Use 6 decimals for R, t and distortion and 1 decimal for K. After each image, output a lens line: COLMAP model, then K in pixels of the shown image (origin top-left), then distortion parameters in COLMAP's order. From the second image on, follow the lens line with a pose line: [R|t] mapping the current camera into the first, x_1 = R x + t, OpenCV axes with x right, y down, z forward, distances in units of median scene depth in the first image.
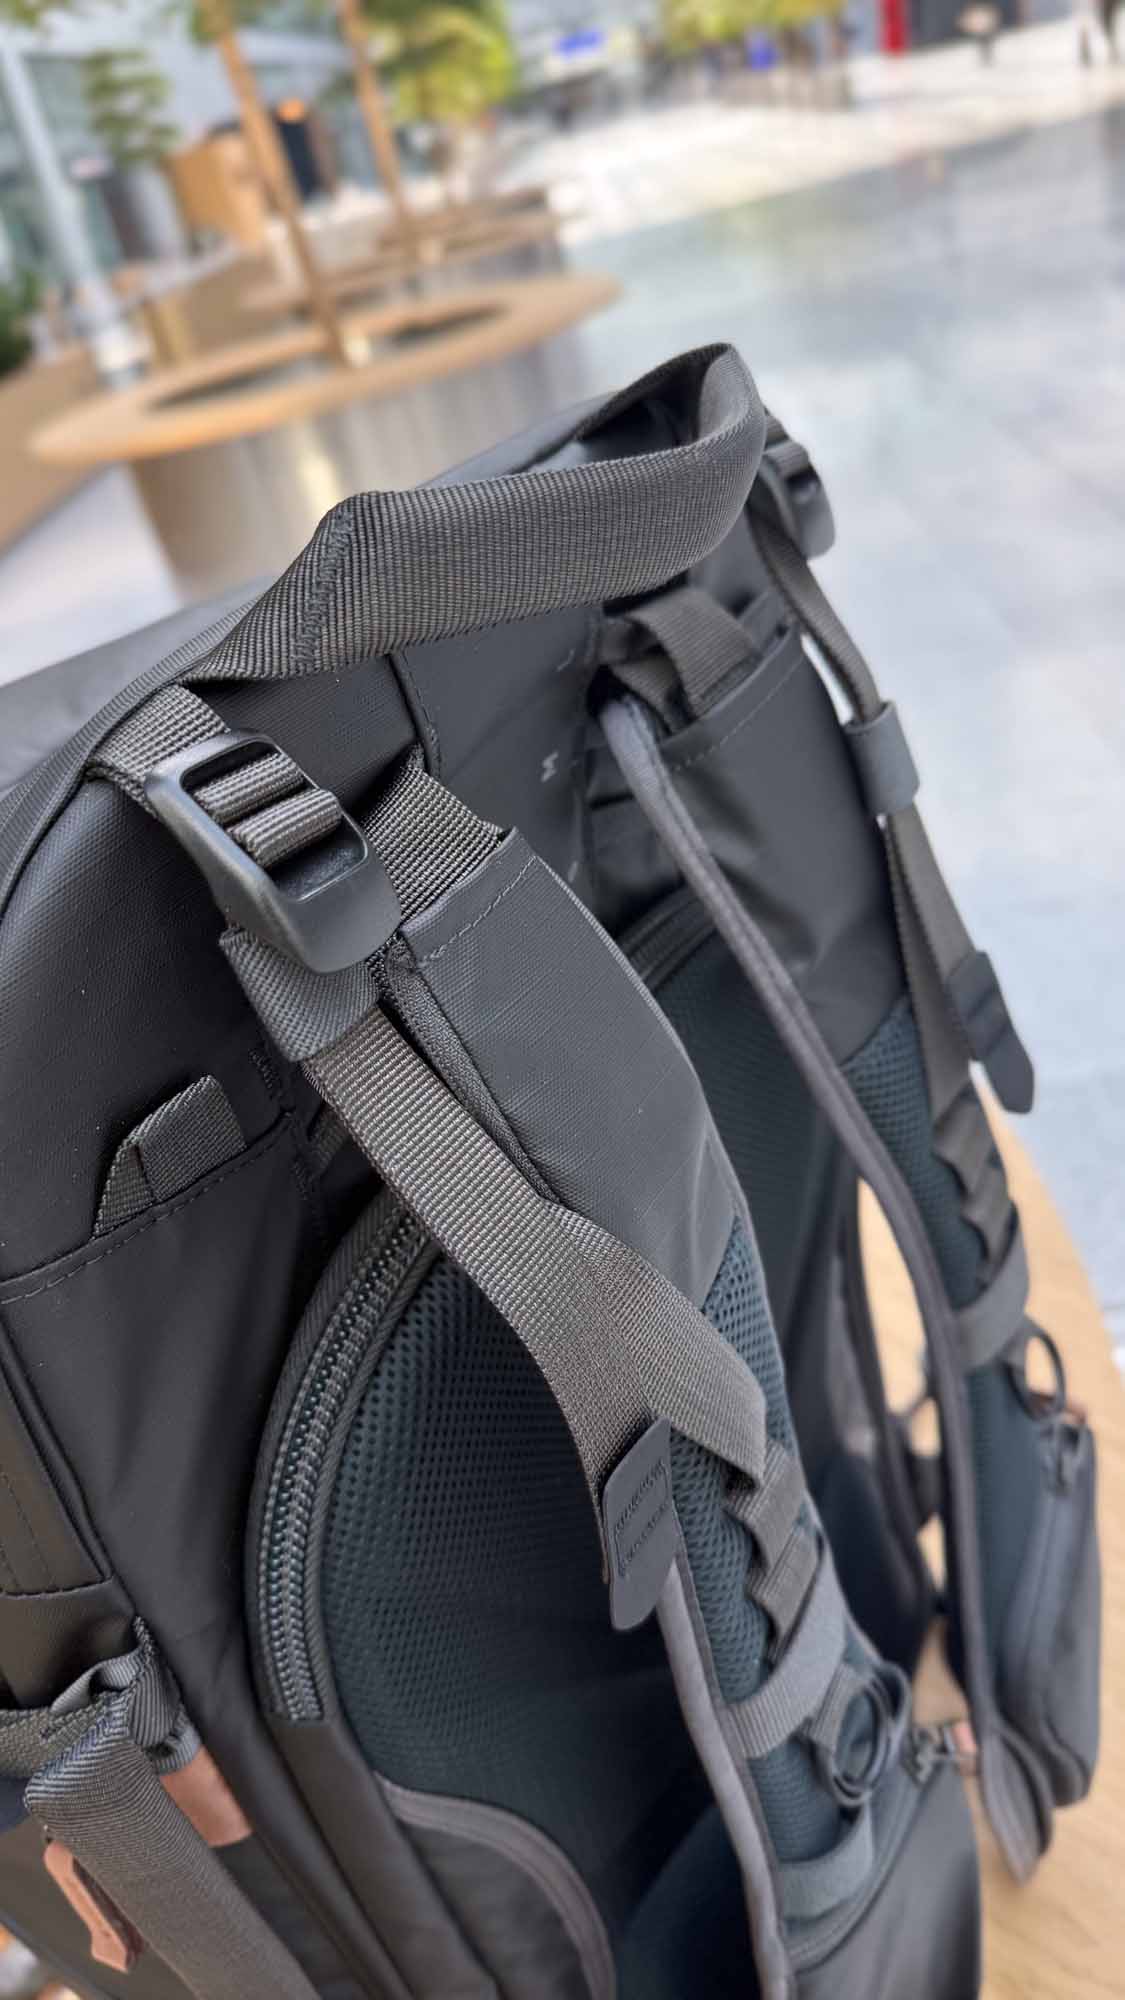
lens RADIAL K [[1461.5, 0, 555.3], [0, 1461.5, 1002.3], [0, 0, 1]] dist [0.003357, -0.050855]
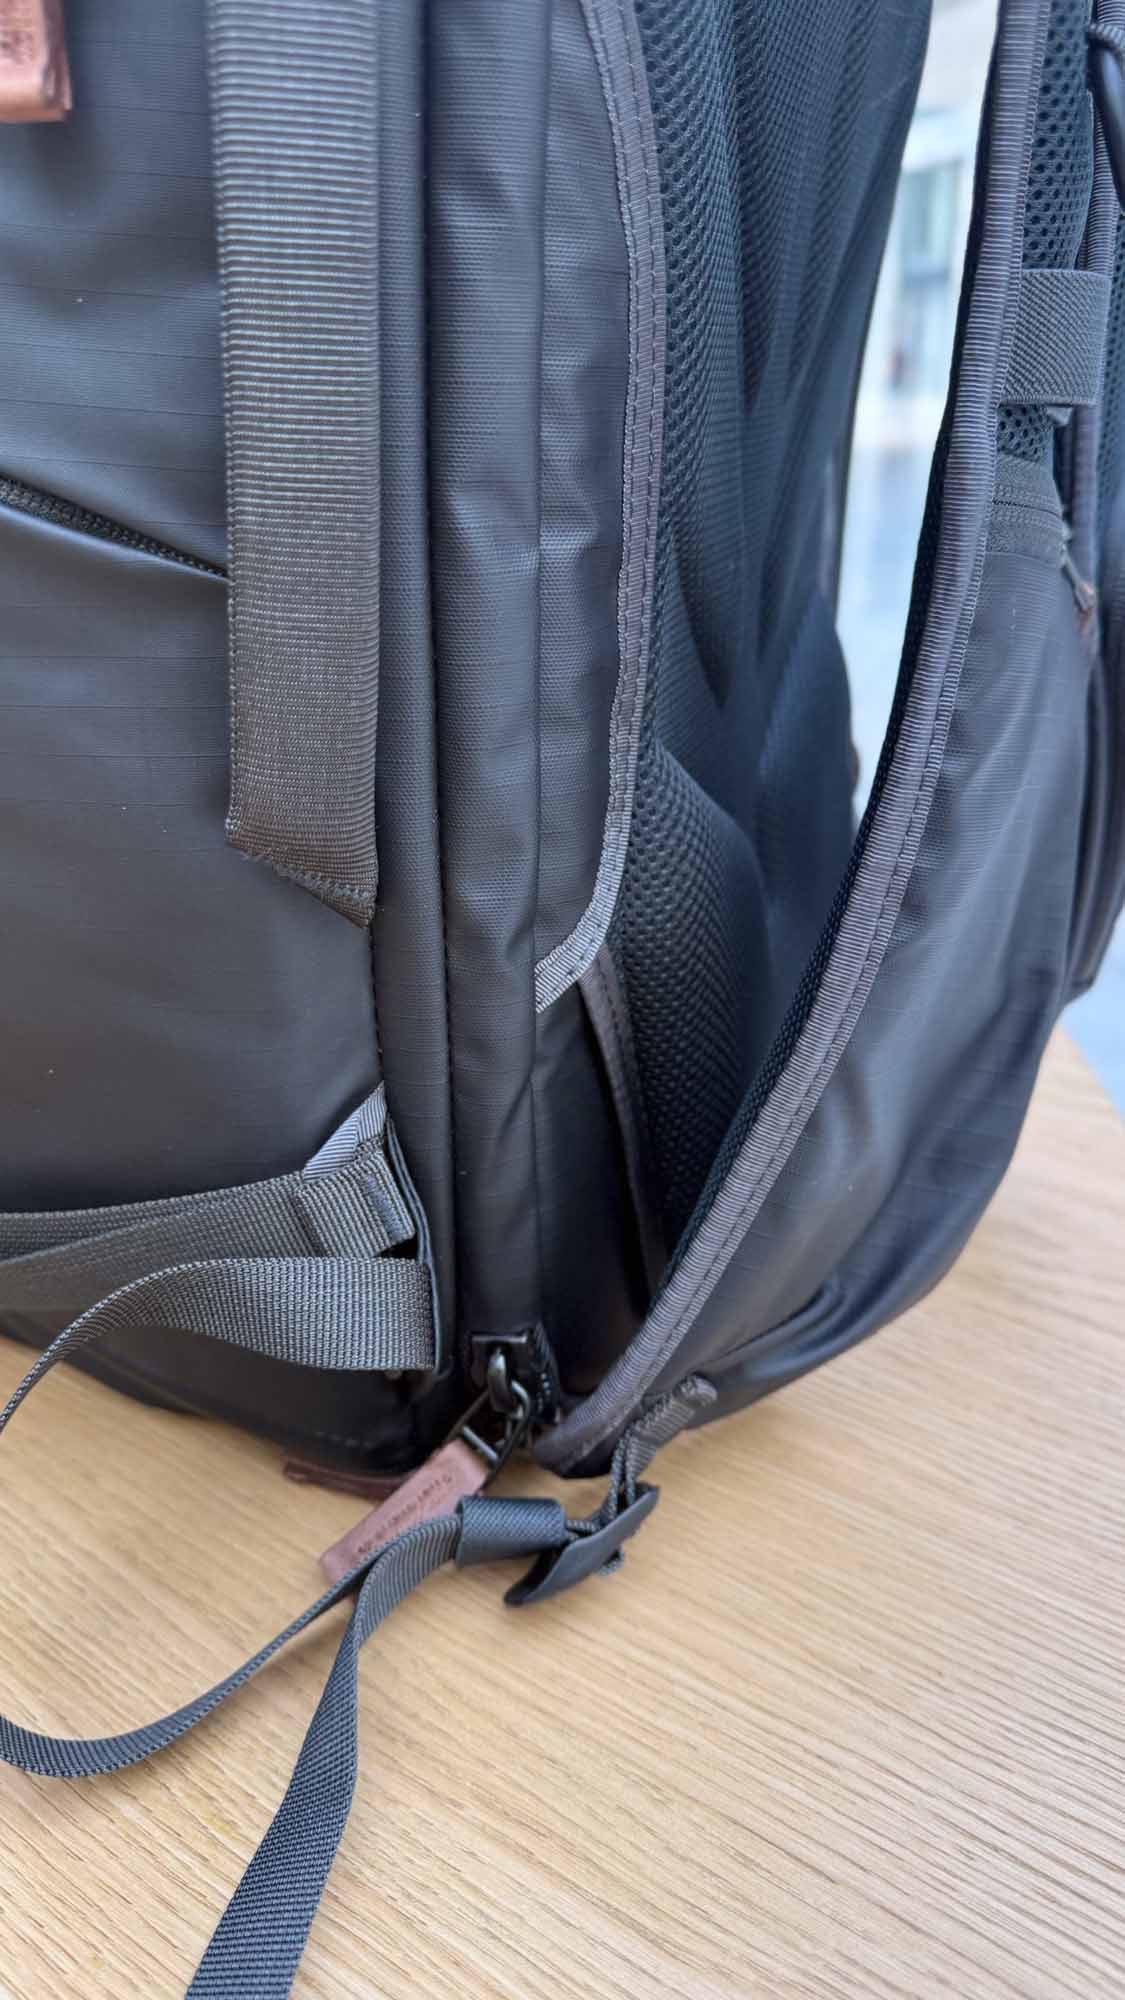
lens RADIAL K [[1467.9, 0, 564.9], [0, 1467.9, 969.9], [0, 0, 1]] dist [0.046071, -0.114007]
pose [[0.958912, 0.144784, 0.243980, -0.200735], [-0.097880, 0.976008, -0.194495, 1.167760], [-0.266286, 0.162623, 0.950077, 0.451378]]
